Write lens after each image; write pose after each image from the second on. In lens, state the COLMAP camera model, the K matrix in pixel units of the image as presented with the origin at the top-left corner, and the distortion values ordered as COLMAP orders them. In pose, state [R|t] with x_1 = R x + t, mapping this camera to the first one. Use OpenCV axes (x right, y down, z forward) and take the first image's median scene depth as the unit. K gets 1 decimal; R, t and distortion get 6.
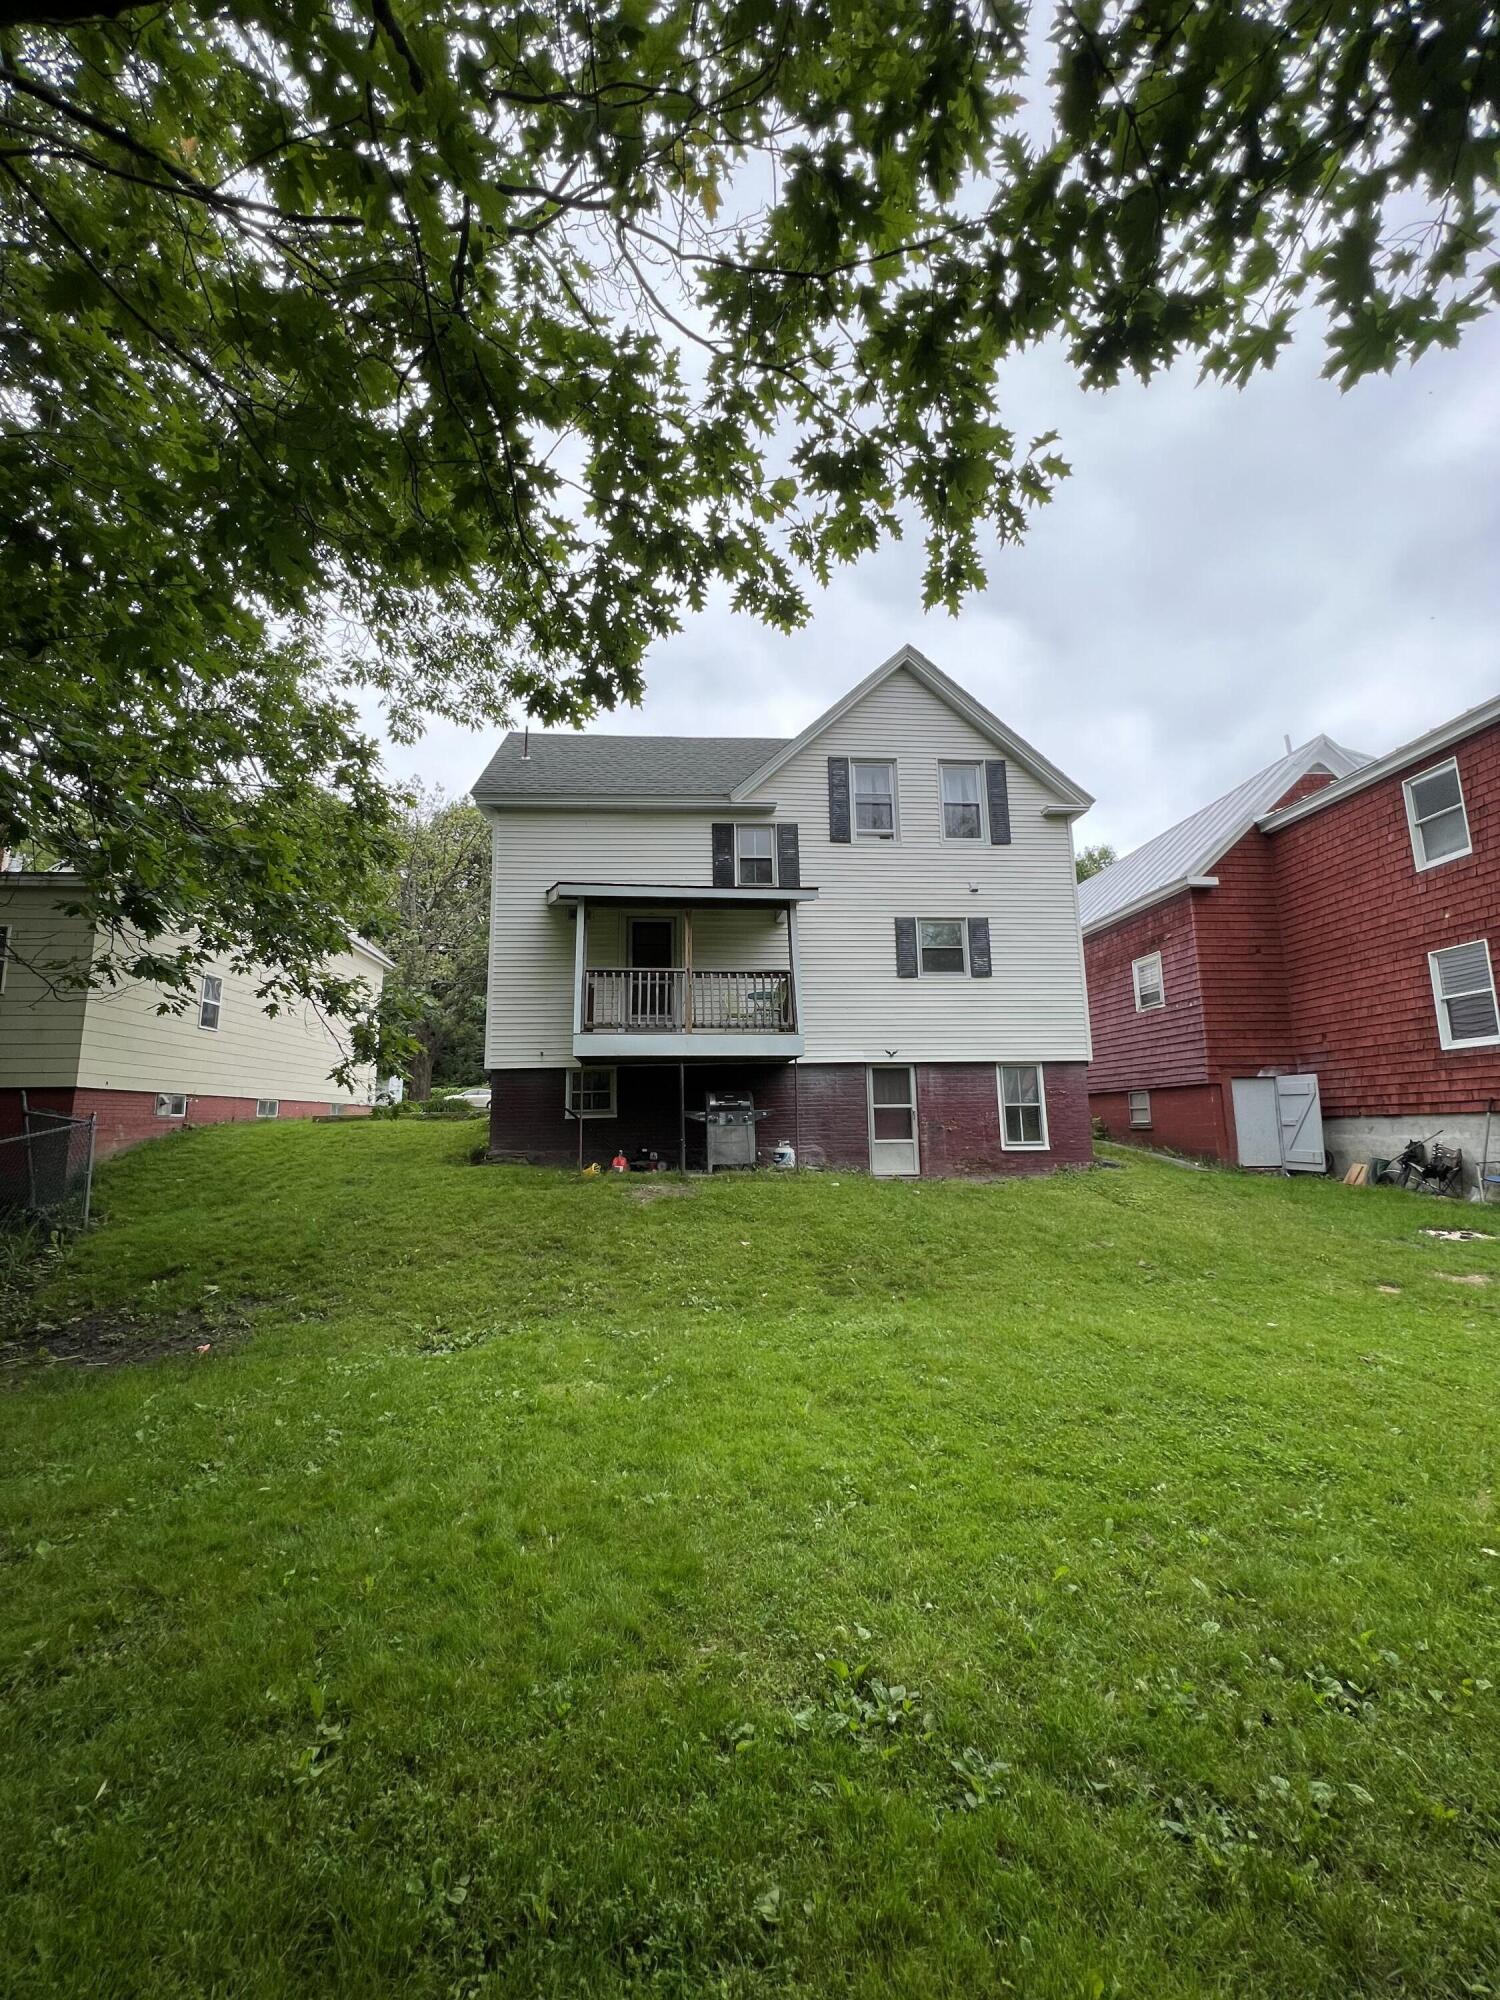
lens RADIAL K [[797.7, 0, 745.0], [0, 797.7, 998.5], [0, 0, 1]] dist [-0.003453, 0.000795]
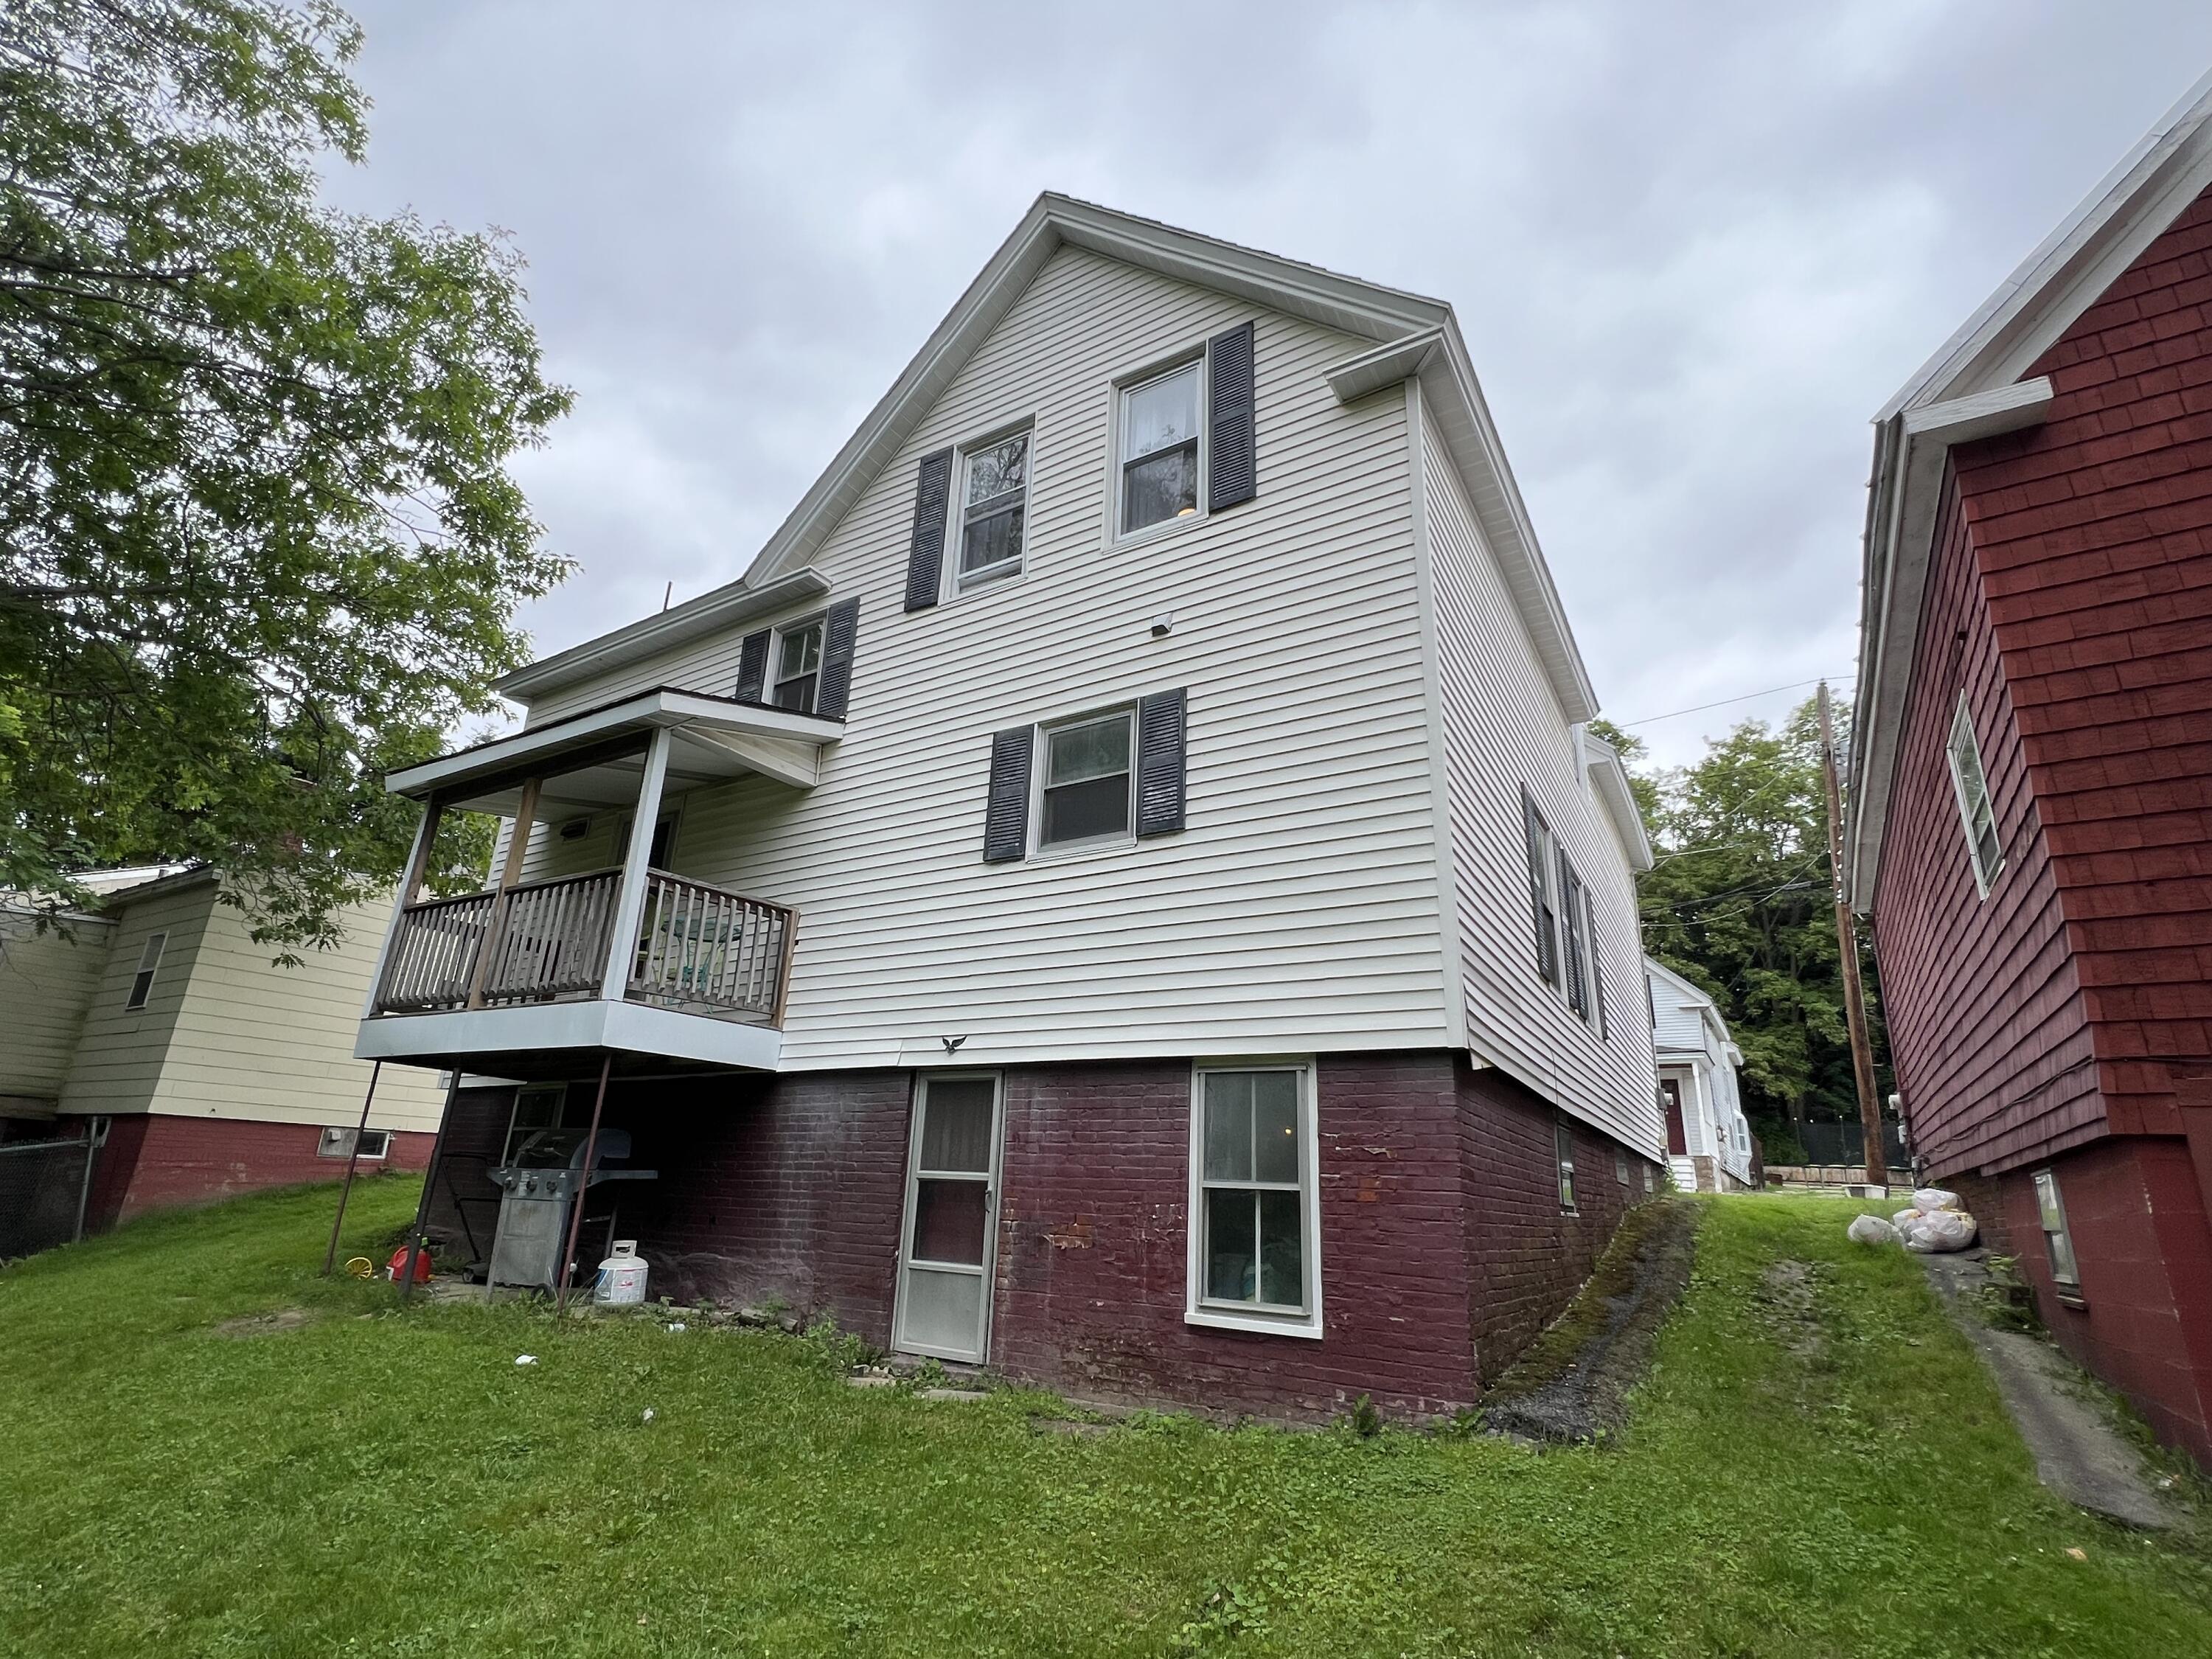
lens RADIAL K [[1061.0, 0, 1103.1], [0, 1061.0, 840.0], [0, 0, 1]] dist [-0.004513, 0.001399]
pose [[0.801514, -0.146810, -0.579675, 0.573974], [0.042443, 0.980916, -0.189743, 0.071393], [0.596468, 0.127478, 0.792449, 0.582338]]
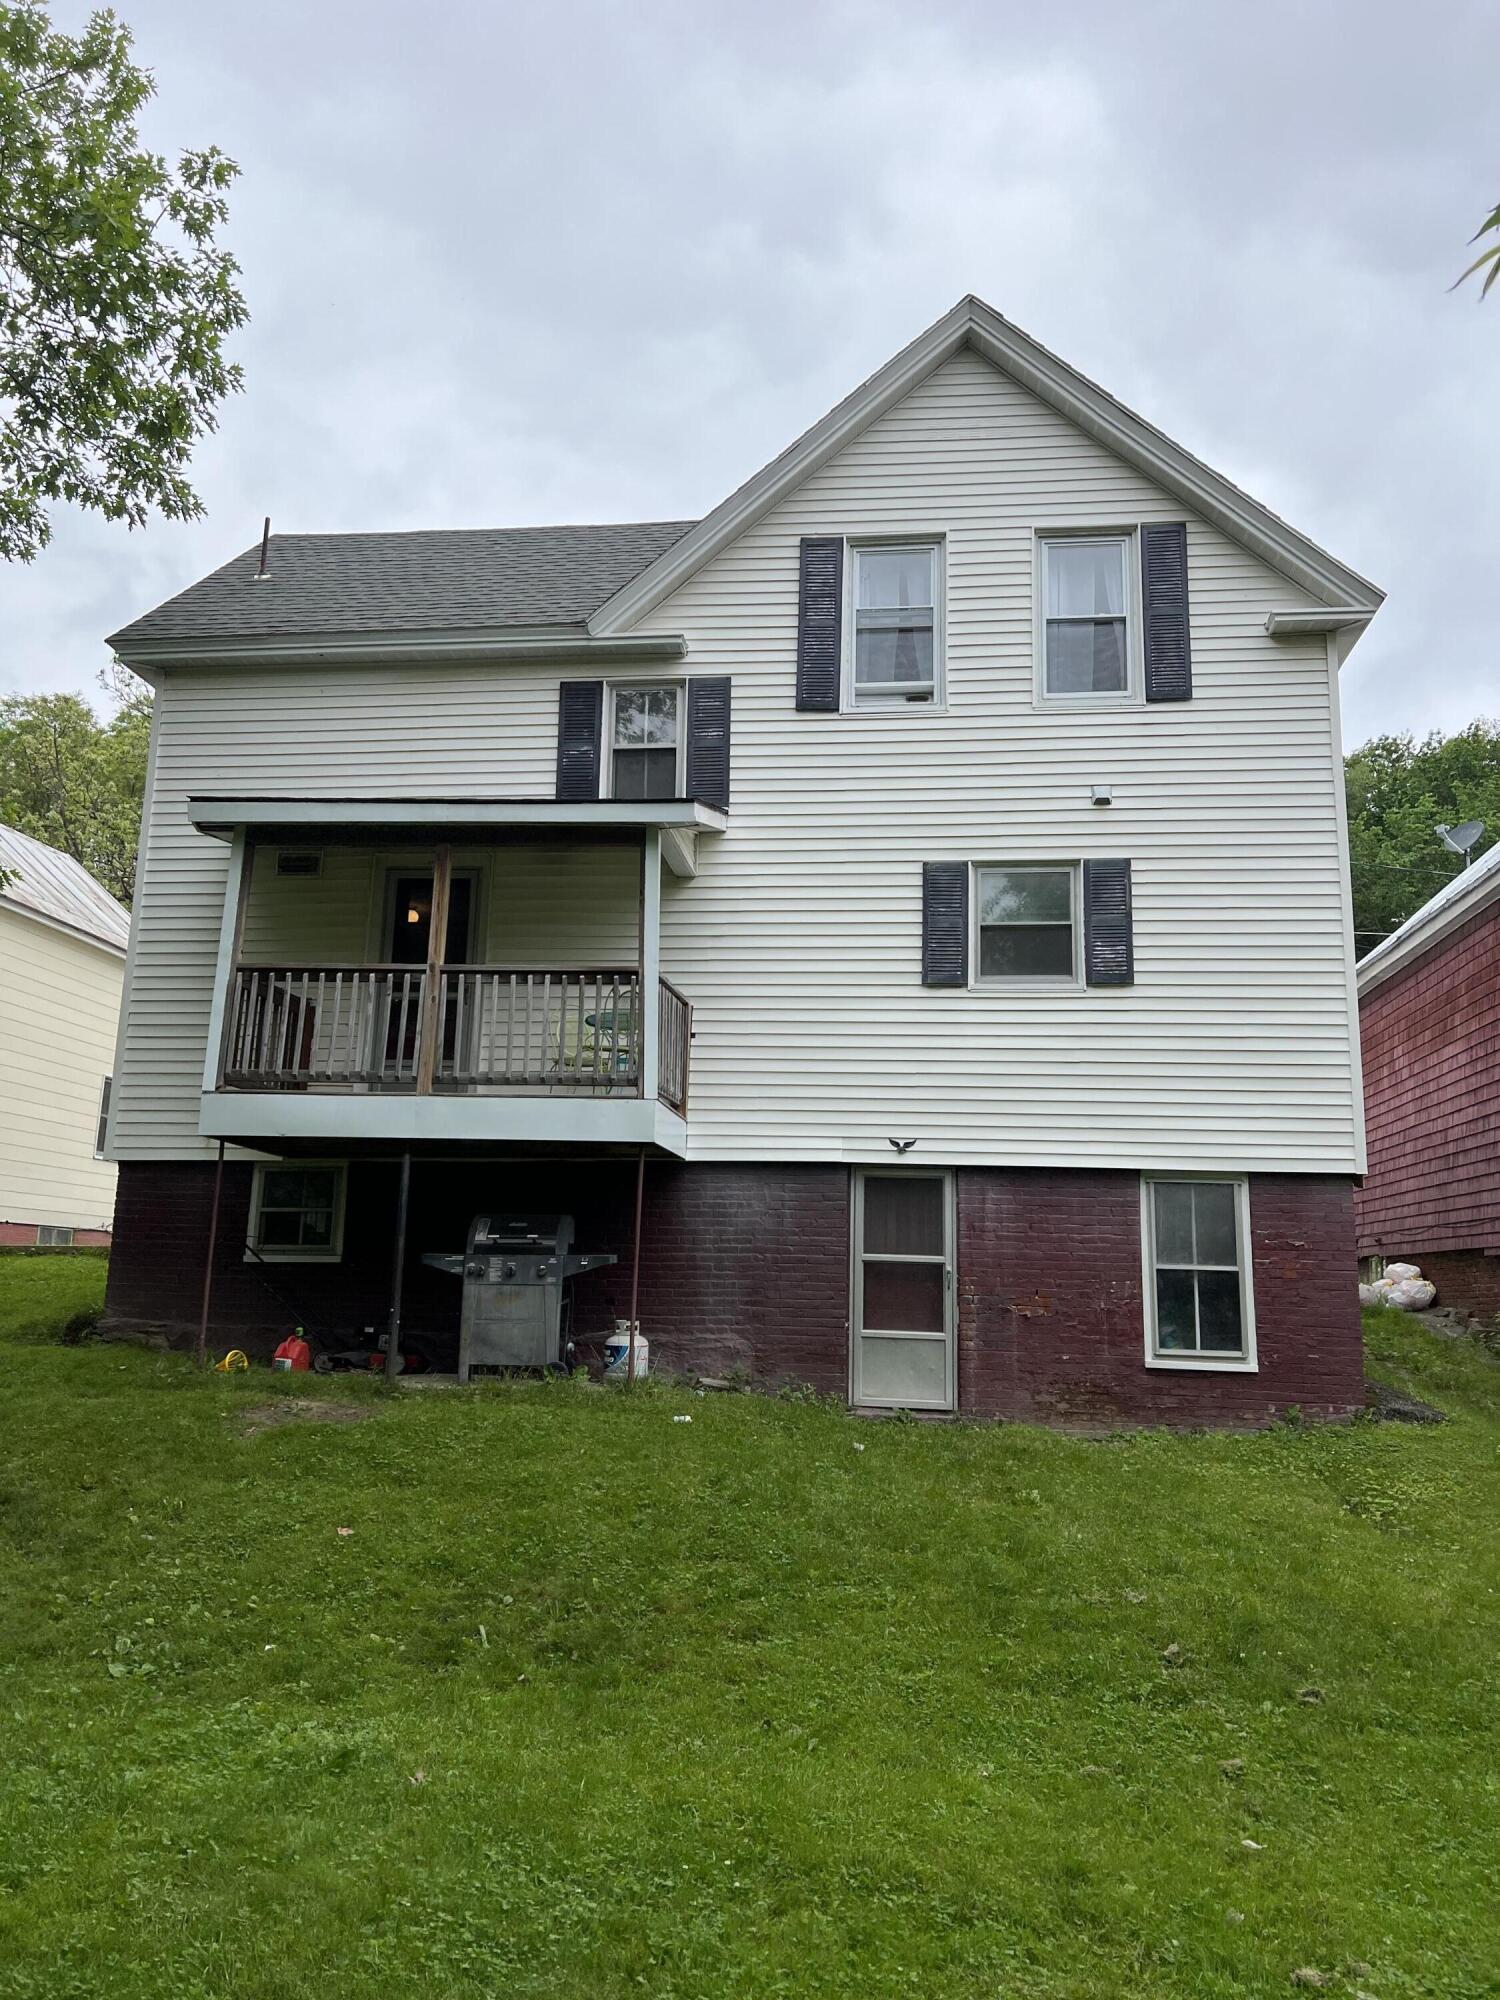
lens RADIAL K [[1487.3, 0, 748.8], [0, 1487.3, 991.9], [0, 0, 1]] dist [0.047601, -0.055656]
pose [[0.978175, 0.000123, -0.207785, 0.272990], [-0.008819, 0.999123, -0.040924, 0.013903], [0.207597, 0.041863, 0.977318, 0.111170]]
